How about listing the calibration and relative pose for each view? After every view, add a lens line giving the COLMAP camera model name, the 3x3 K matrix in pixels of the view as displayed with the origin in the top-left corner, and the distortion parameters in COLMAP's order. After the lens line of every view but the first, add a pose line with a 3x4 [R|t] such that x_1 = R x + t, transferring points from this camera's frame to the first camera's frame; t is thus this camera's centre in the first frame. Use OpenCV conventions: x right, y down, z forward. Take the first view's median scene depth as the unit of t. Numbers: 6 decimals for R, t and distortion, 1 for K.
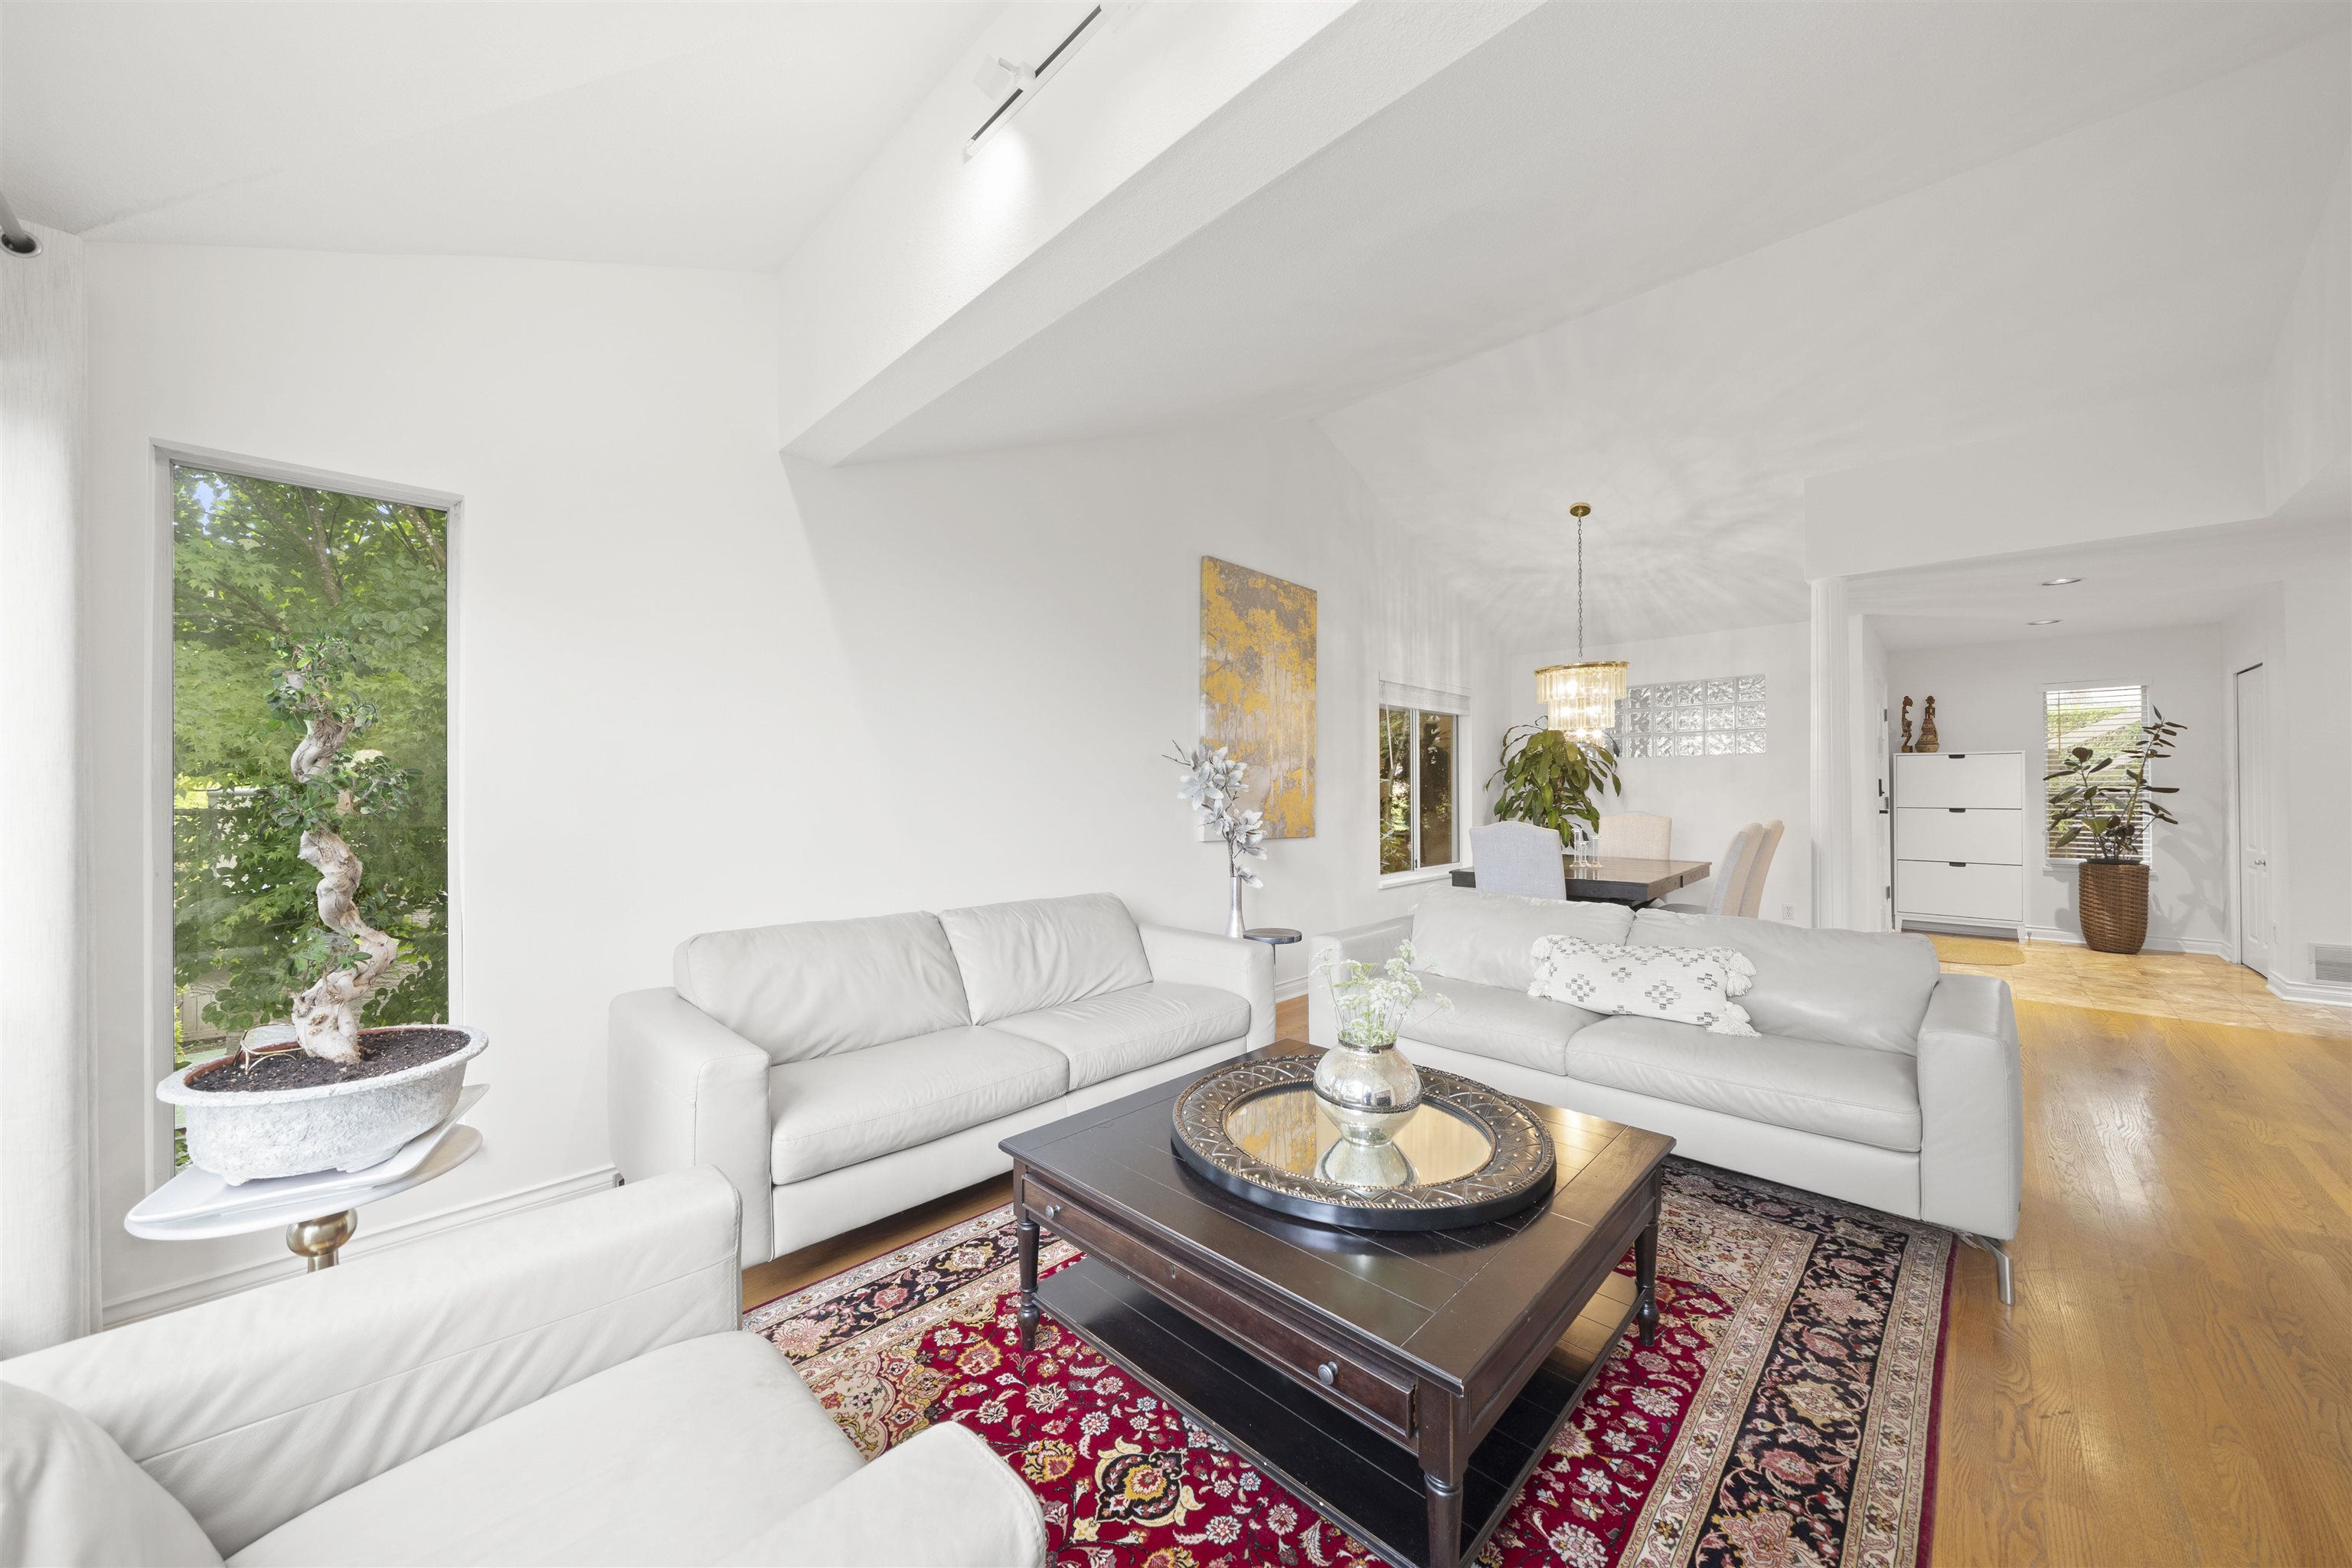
lens RADIAL K [[826.5, 0, 1176.4], [0, 826.5, 792.8], [0, 0, 1]] dist [-0.001006, -0.000102]
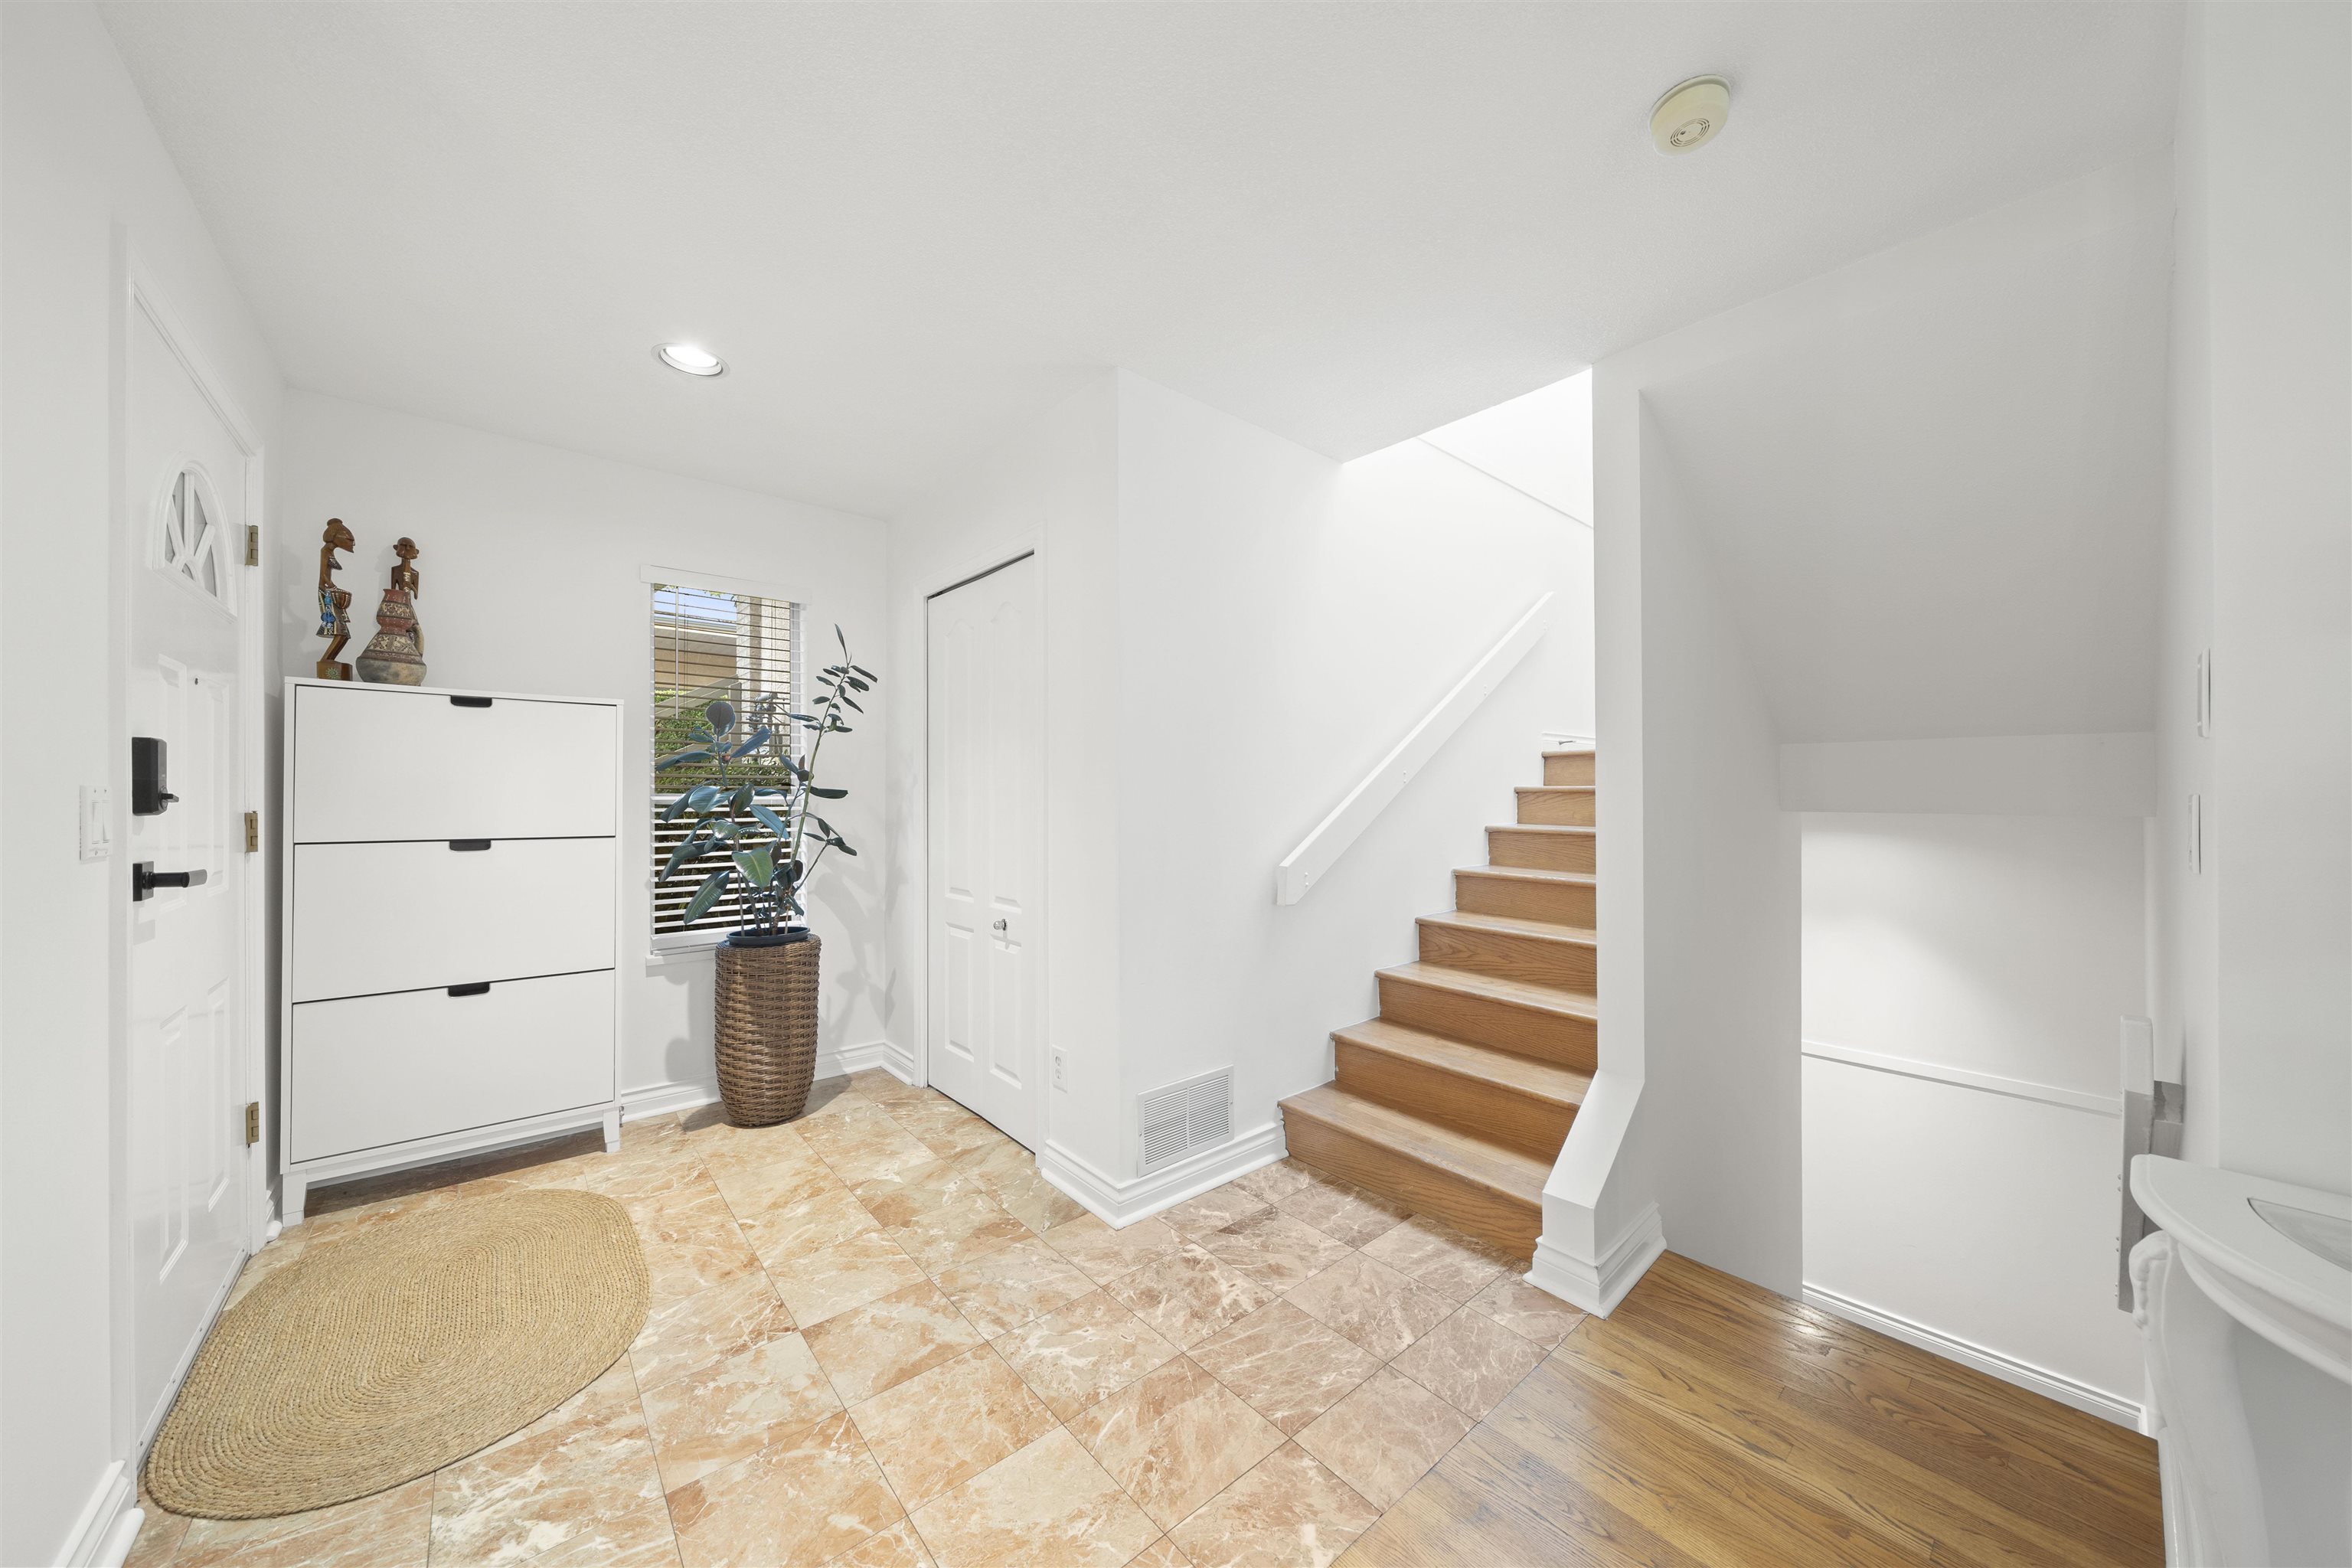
lens RADIAL K [[809.9, 0, 1176.0], [0, 809.9, 784.0], [0, 0, 1]] dist [-0.001789, -0.000112]
pose [[0.092583, 0.016731, 0.995564, 2.233336], [-0.001988, 0.999860, -0.016618, -0.002829], [-0.995703, -0.000441, 0.092603, 2.371760]]
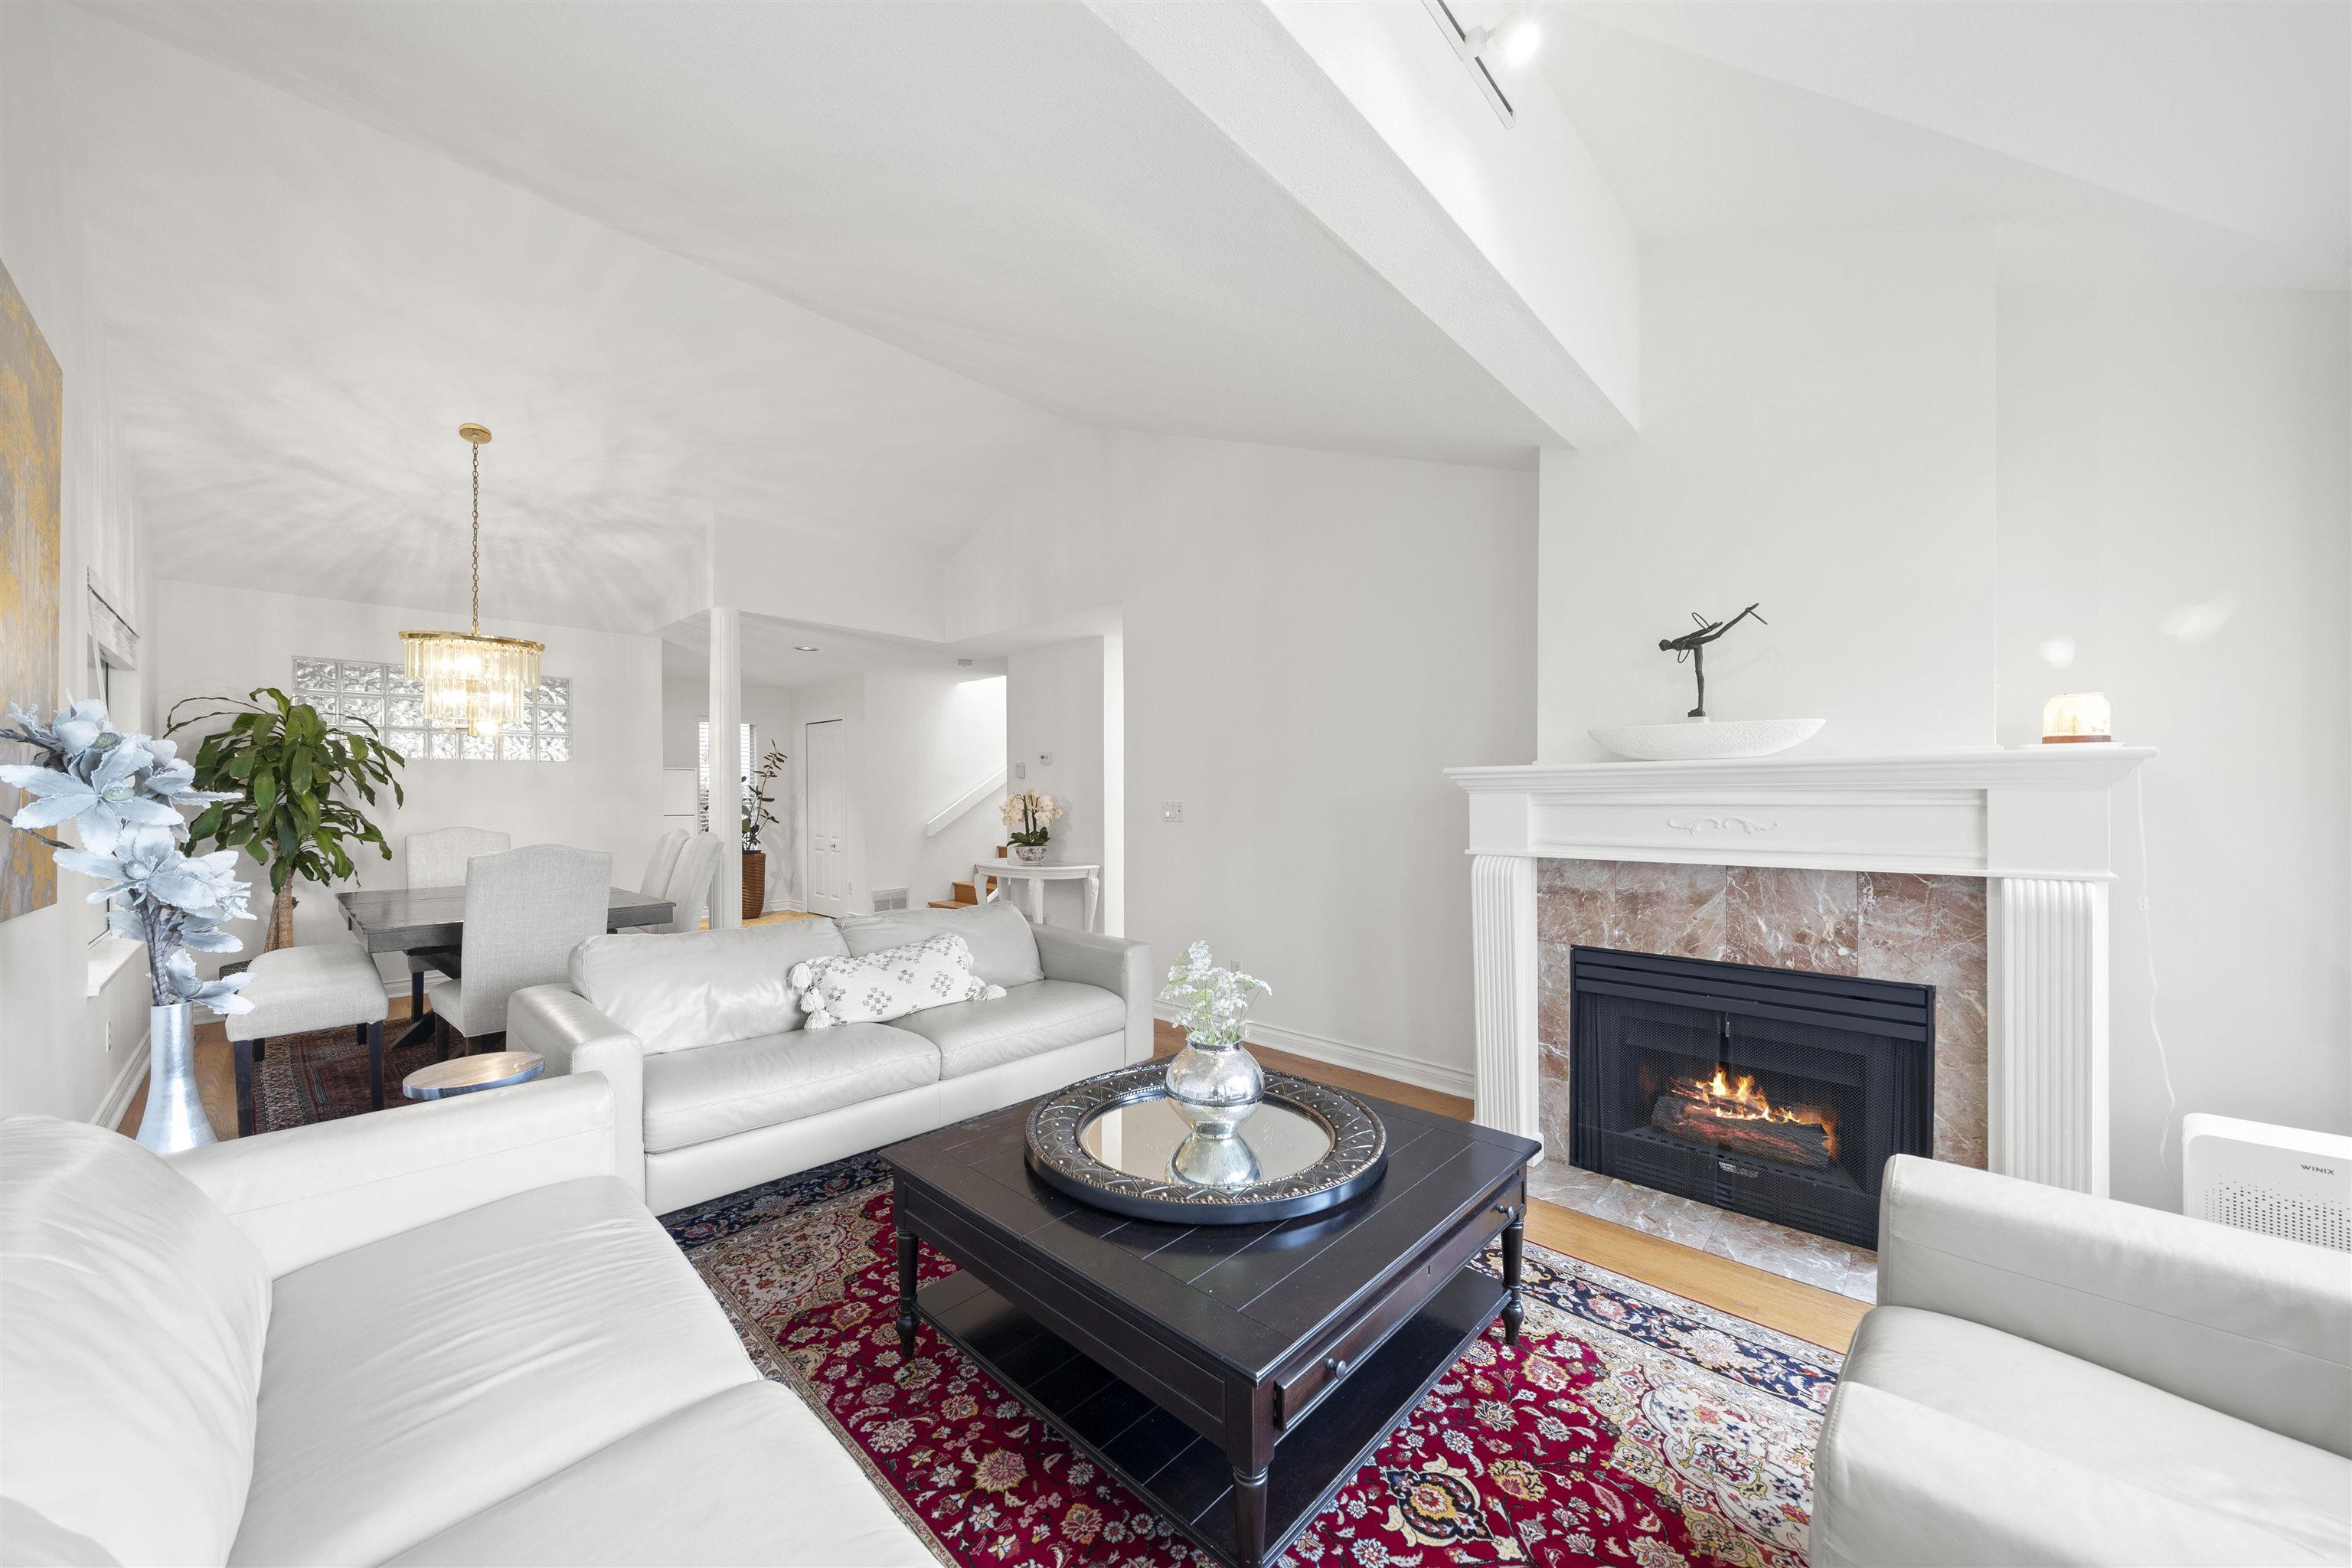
lens RADIAL K [[826.5, 0, 1176.4], [0, 826.5, 792.8], [0, 0, 1]] dist [-0.001006, -0.000102]
pose [[-0.017886, 0.007946, 0.999808, -0.819319], [-0.000173, 0.999968, -0.007950, -0.011437], [-0.999840, -0.000315, -0.017884, 1.046842]]
